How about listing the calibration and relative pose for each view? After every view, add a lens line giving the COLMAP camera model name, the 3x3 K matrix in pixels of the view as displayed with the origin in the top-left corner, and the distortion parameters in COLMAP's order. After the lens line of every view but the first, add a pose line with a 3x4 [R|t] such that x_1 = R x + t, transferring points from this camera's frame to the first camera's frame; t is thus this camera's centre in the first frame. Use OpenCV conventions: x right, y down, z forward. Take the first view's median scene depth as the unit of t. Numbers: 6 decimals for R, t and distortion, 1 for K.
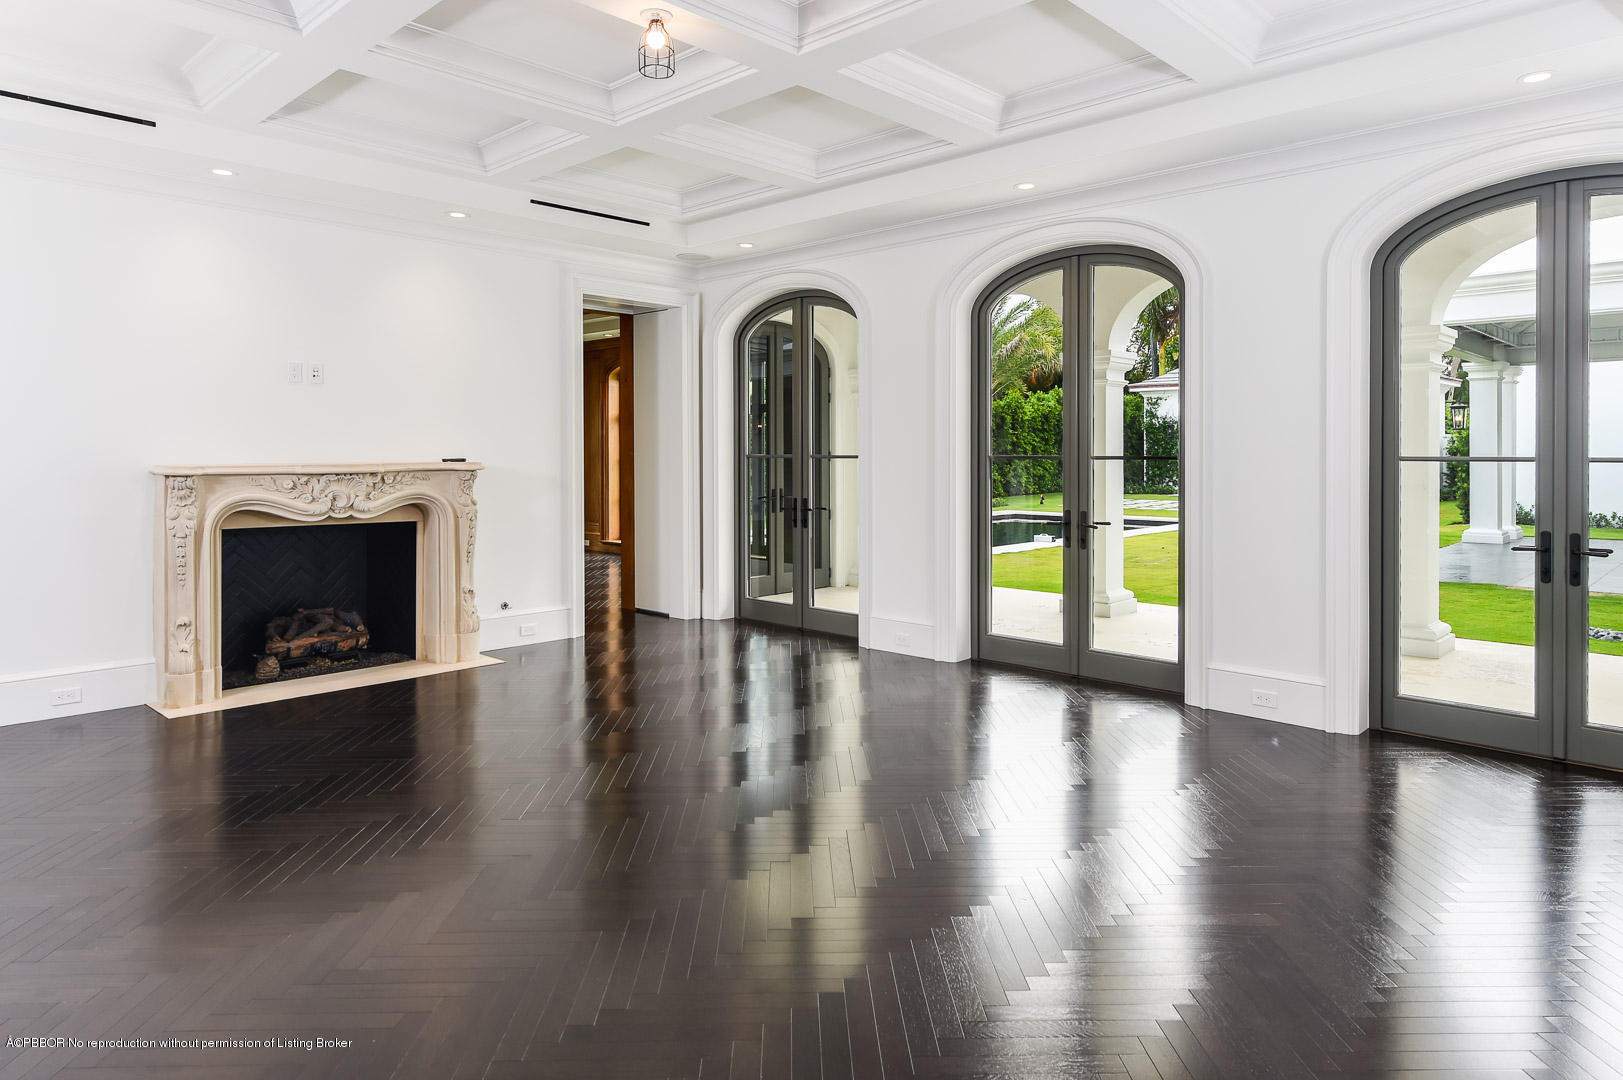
lens RADIAL K [[991.0, 0, 810.0], [0, 991.0, 455.7], [0, 0, 1]] dist [0.000075, -0.000325]
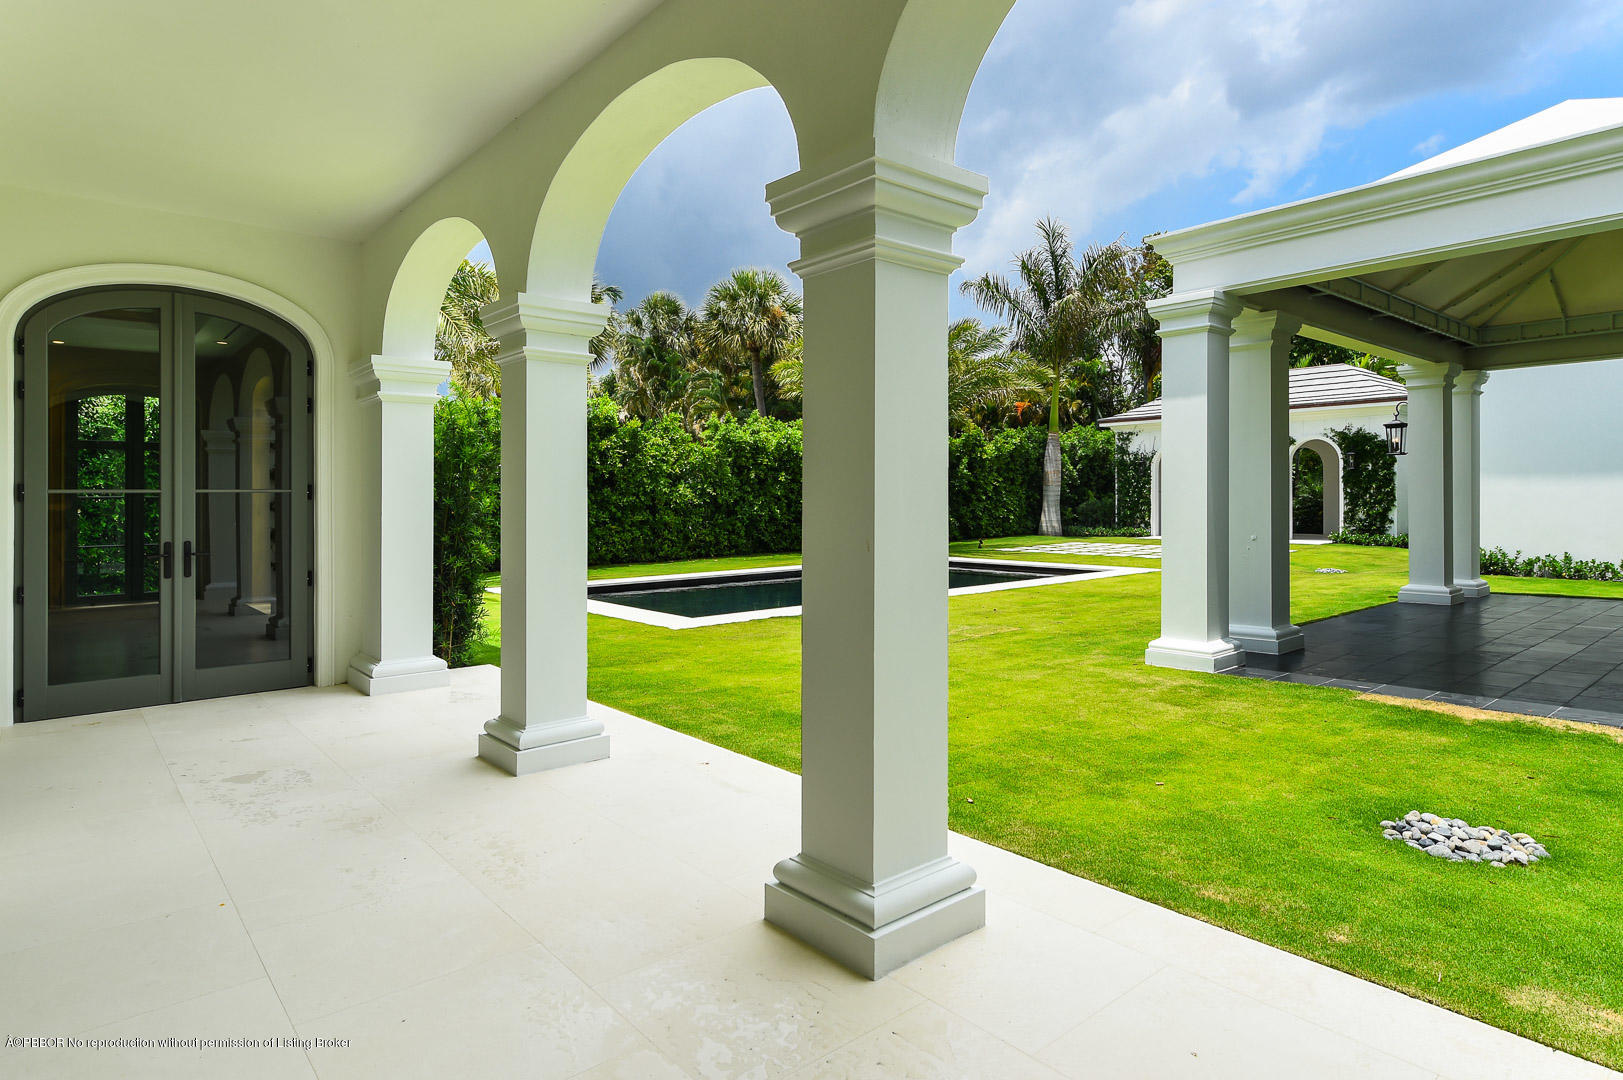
lens RADIAL K [[902.2, 0, 816.5], [0, 902.2, 497.9], [0, 0, 1]] dist [0.000243, -0.000252]
pose [[0.995140, -0.009556, -0.098002, 0.144153], [0.009200, 0.999949, -0.004076, 0.003258], [0.098036, 0.003155, 0.995178, 0.135547]]
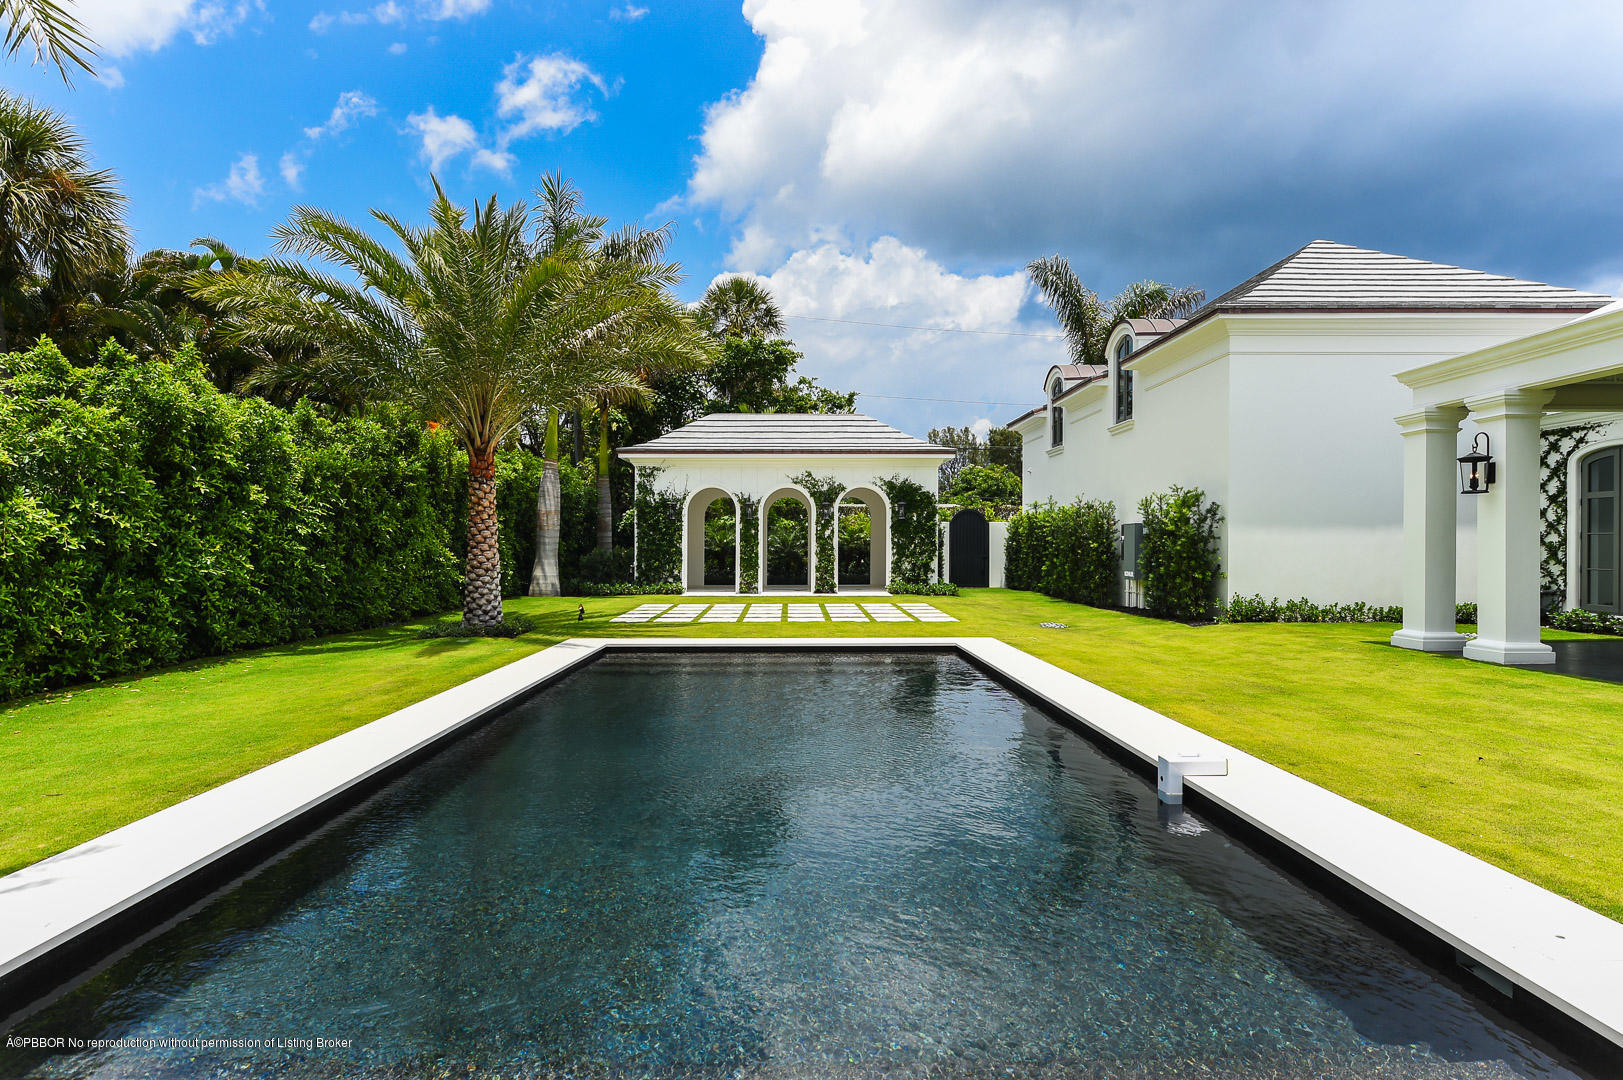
lens RADIAL K [[849.3, 0, 811.5], [0, 849.3, 540.0], [0, 0, 1]] dist [0.000336, -0.000094]
pose [[0.706911, 0.004744, 0.707287, -0.024145], [0.004435, 0.999928, -0.011139, 0.005033], [-0.707289, 0.011011, 0.706839, 0.458076]]
